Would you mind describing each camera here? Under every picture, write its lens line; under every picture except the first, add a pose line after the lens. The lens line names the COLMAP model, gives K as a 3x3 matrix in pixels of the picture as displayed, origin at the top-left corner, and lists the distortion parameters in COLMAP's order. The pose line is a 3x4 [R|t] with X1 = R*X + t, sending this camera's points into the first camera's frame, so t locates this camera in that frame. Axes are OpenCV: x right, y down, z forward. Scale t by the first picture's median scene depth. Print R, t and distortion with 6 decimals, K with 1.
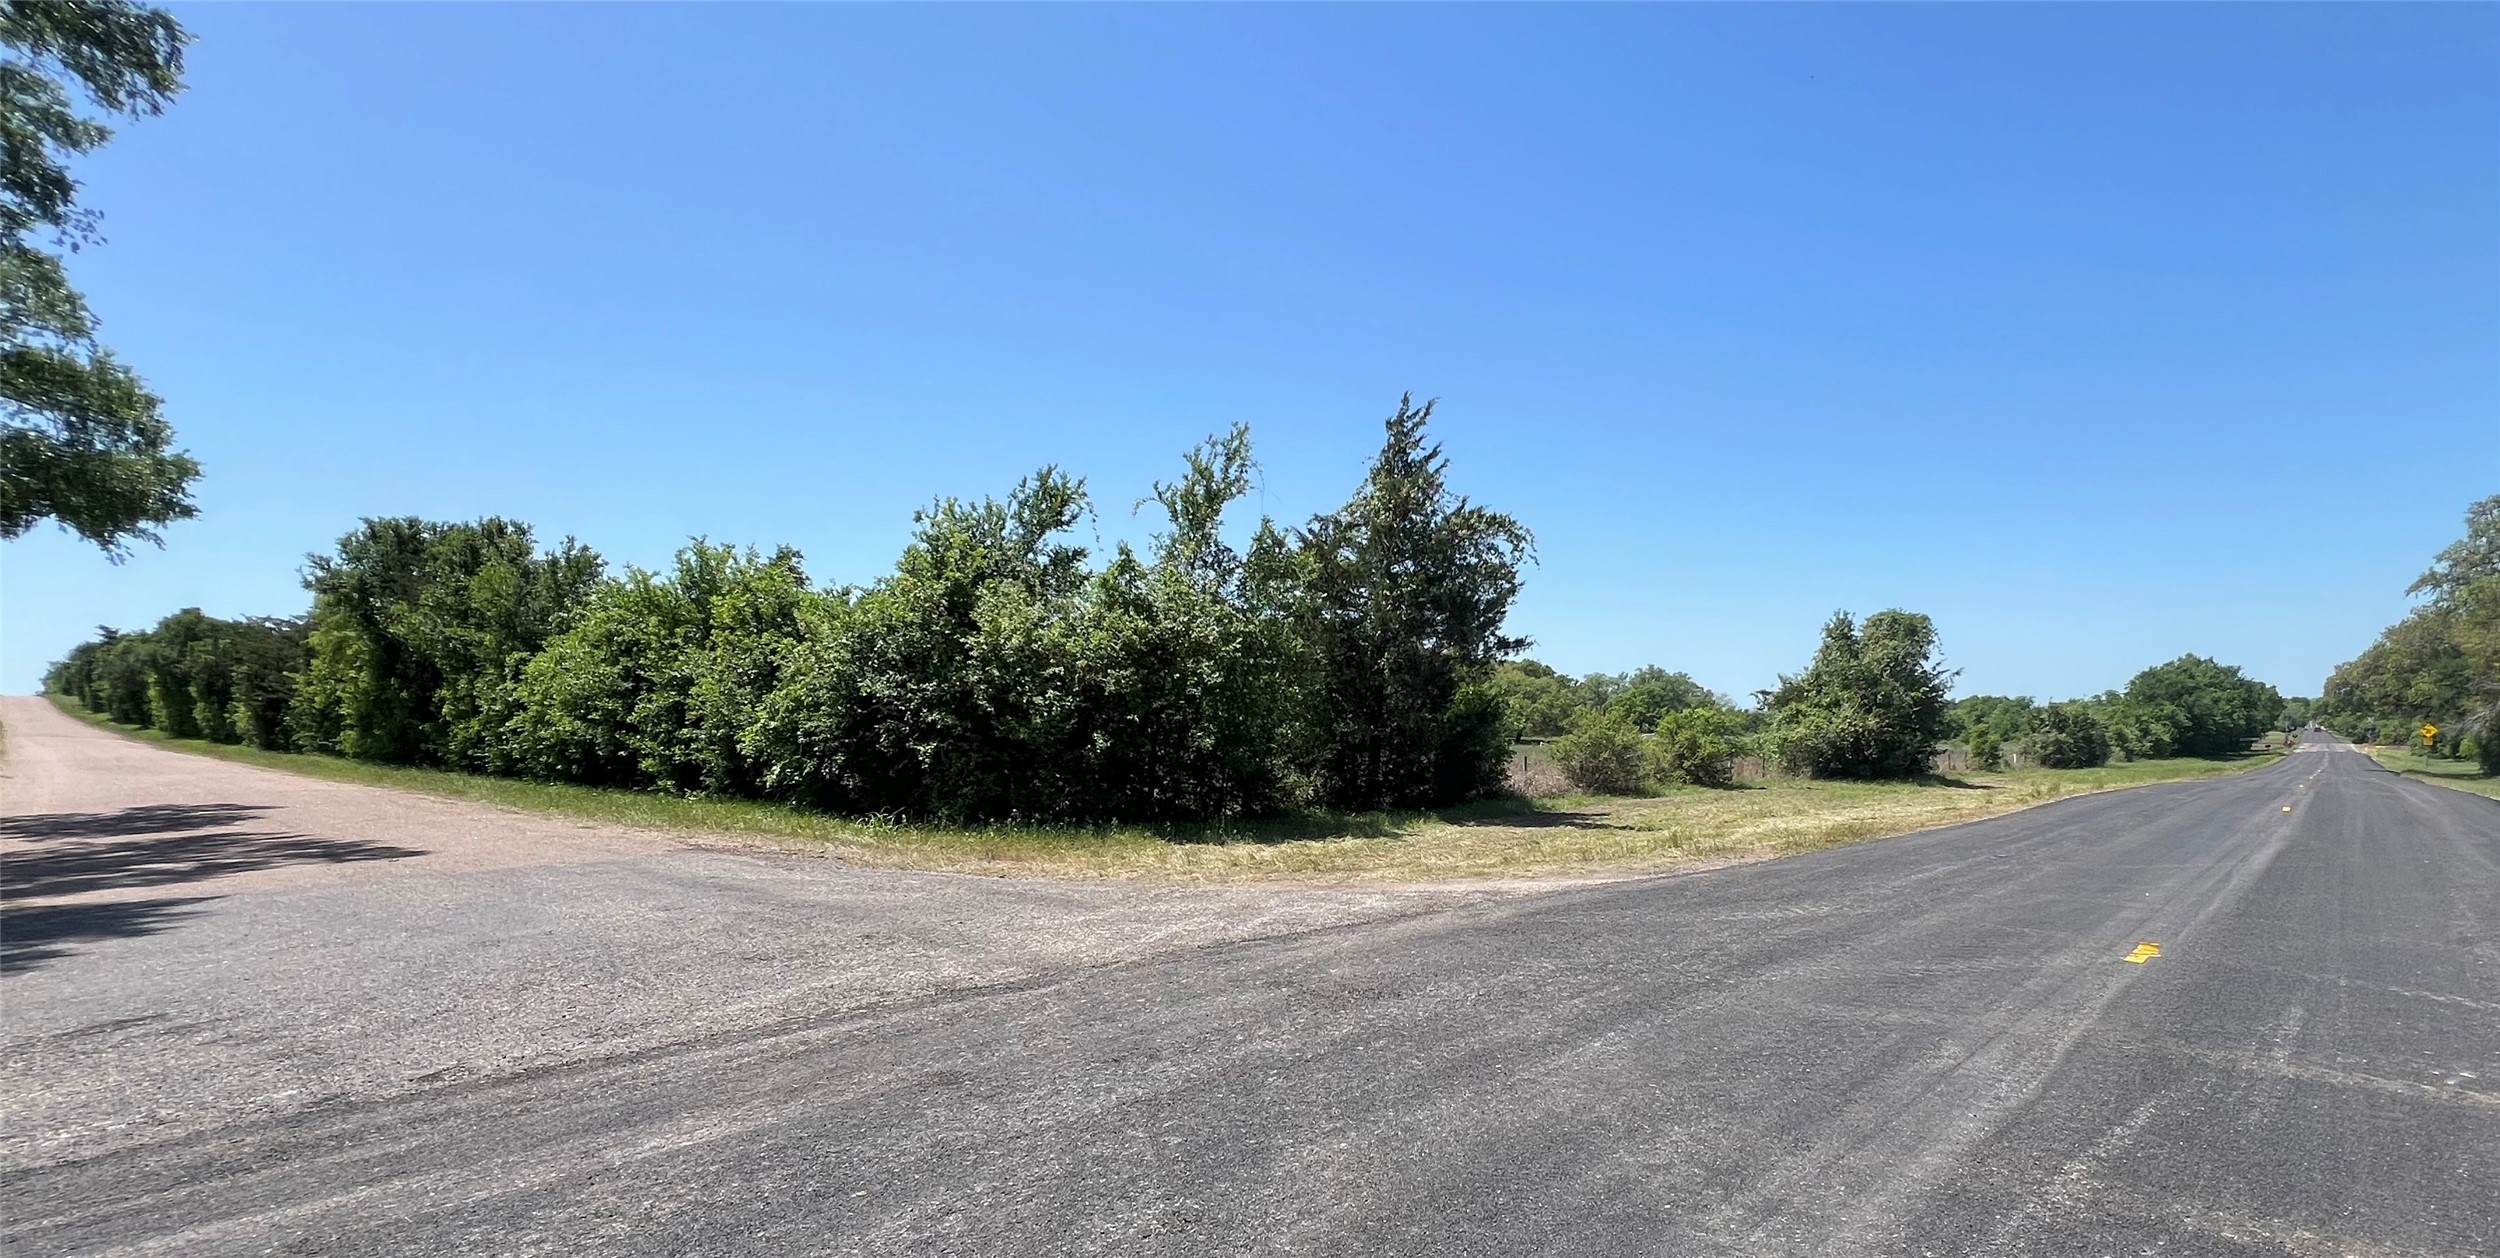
lens RADIAL K [[971.3, 0, 1221.9], [0, 971.3, 763.3], [0, 0, 1]] dist [0.000092, 0.000050]
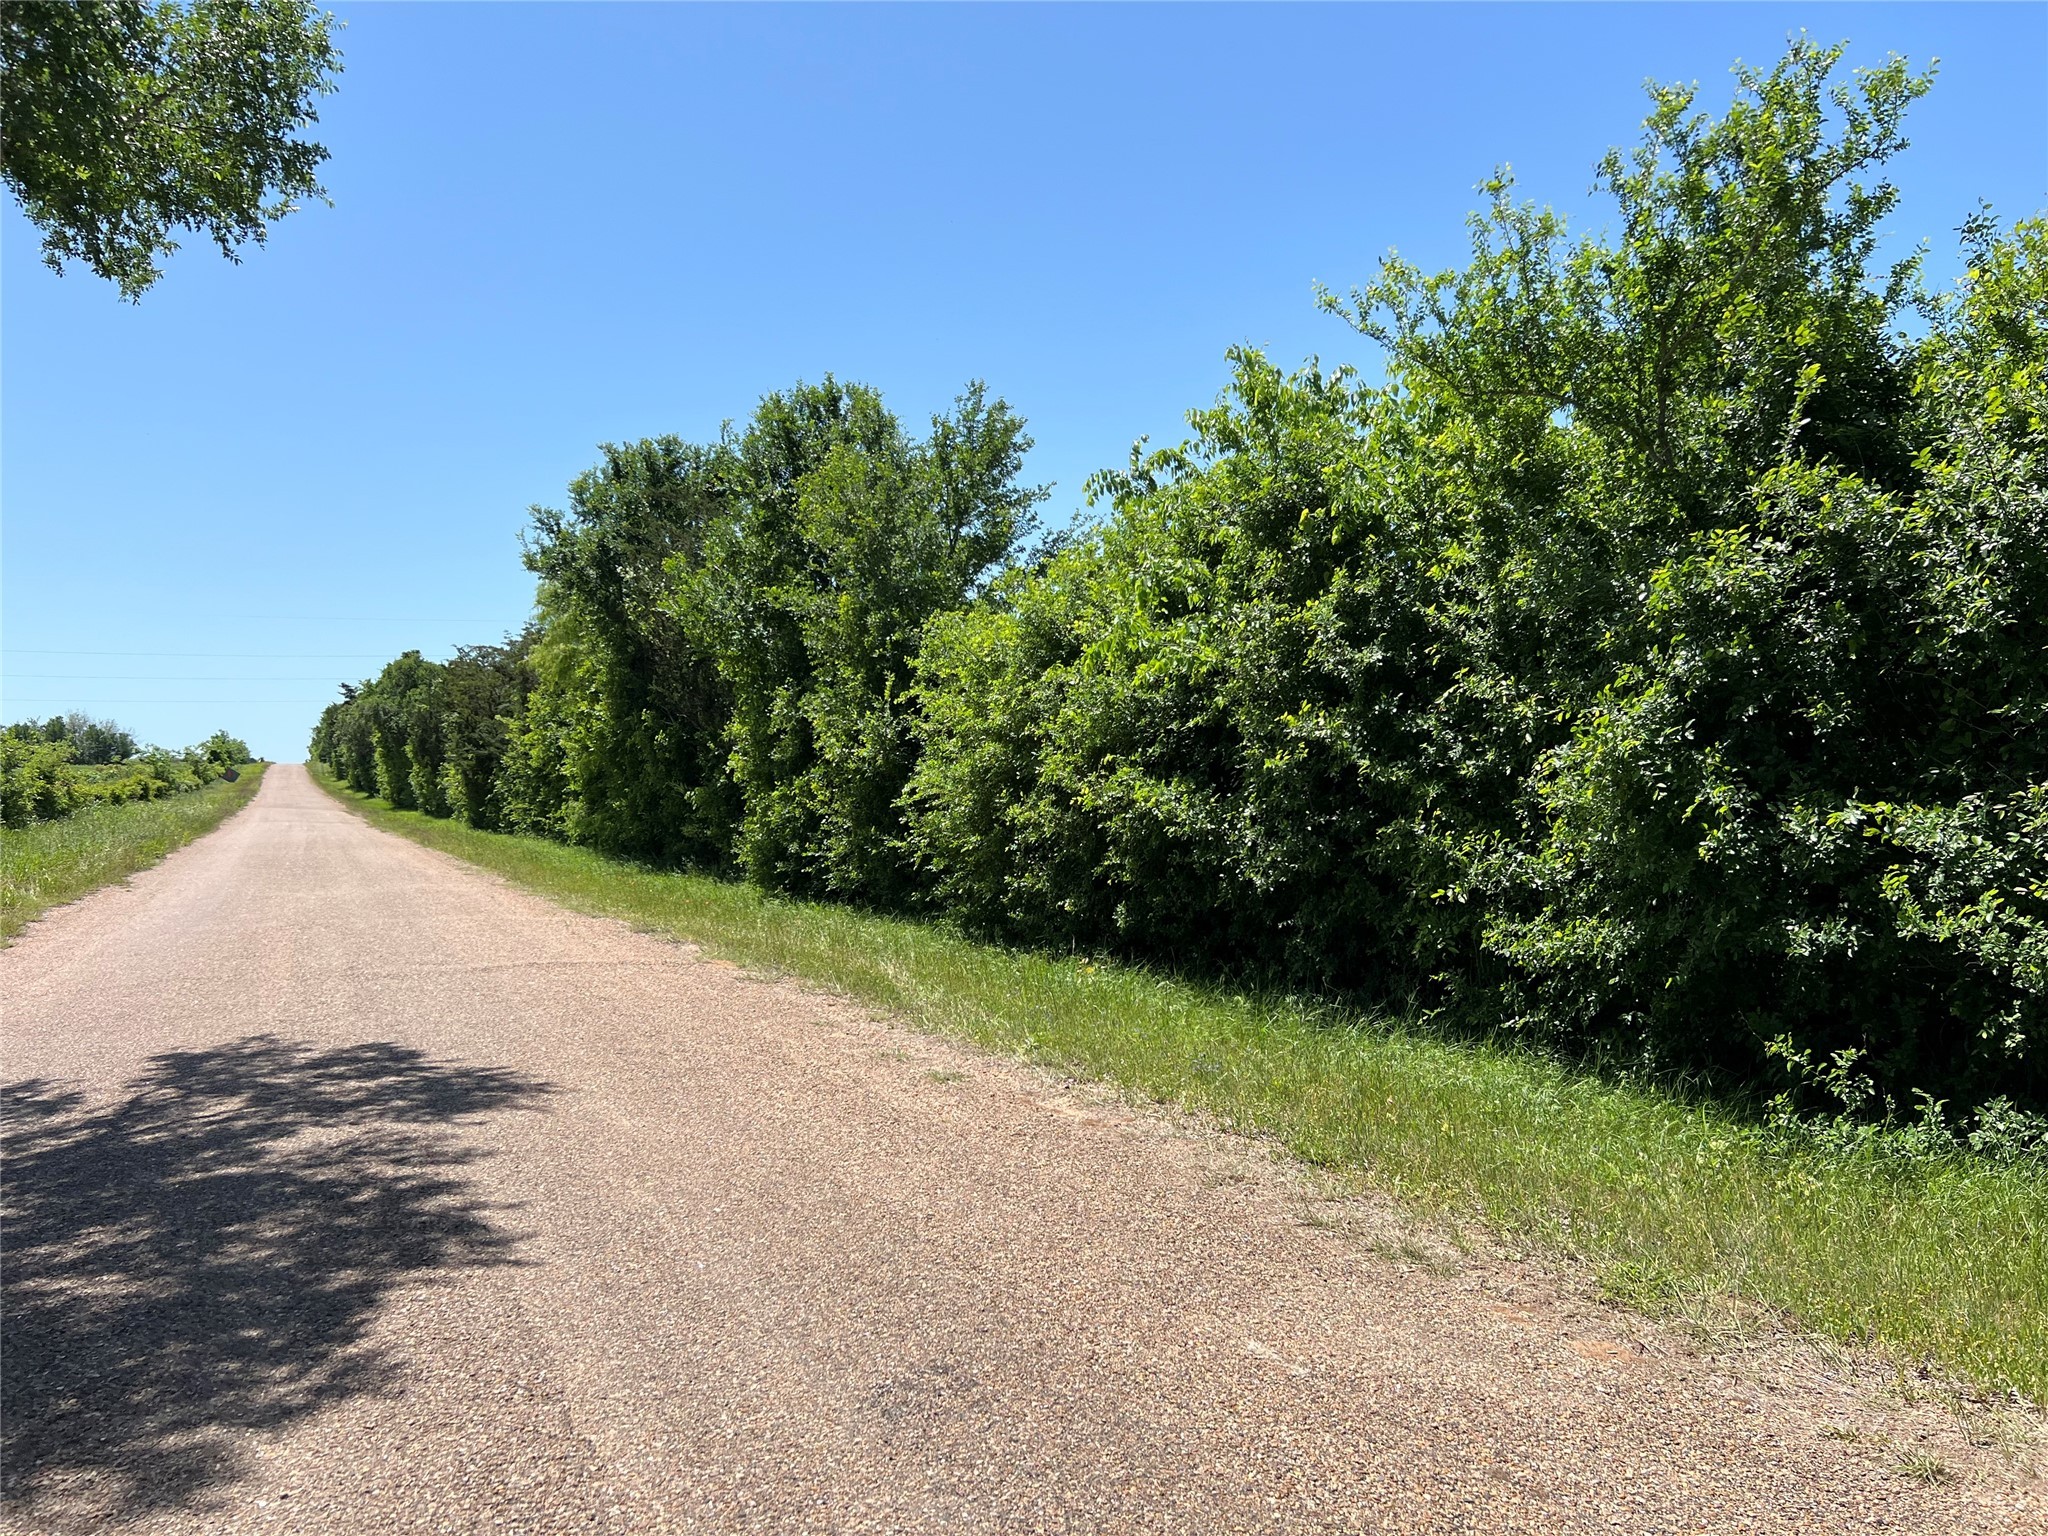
lens RADIAL K [[1549.5, 0, 1024.3], [0, 1549.5, 770.3], [0, 0, 1]] dist [0.002005, -0.000447]
pose [[0.905700, -0.014260, -0.423679, -0.252364], [-0.005579, 0.998946, -0.045550, -0.011576], [0.423882, 0.043618, 0.904666, 0.259618]]
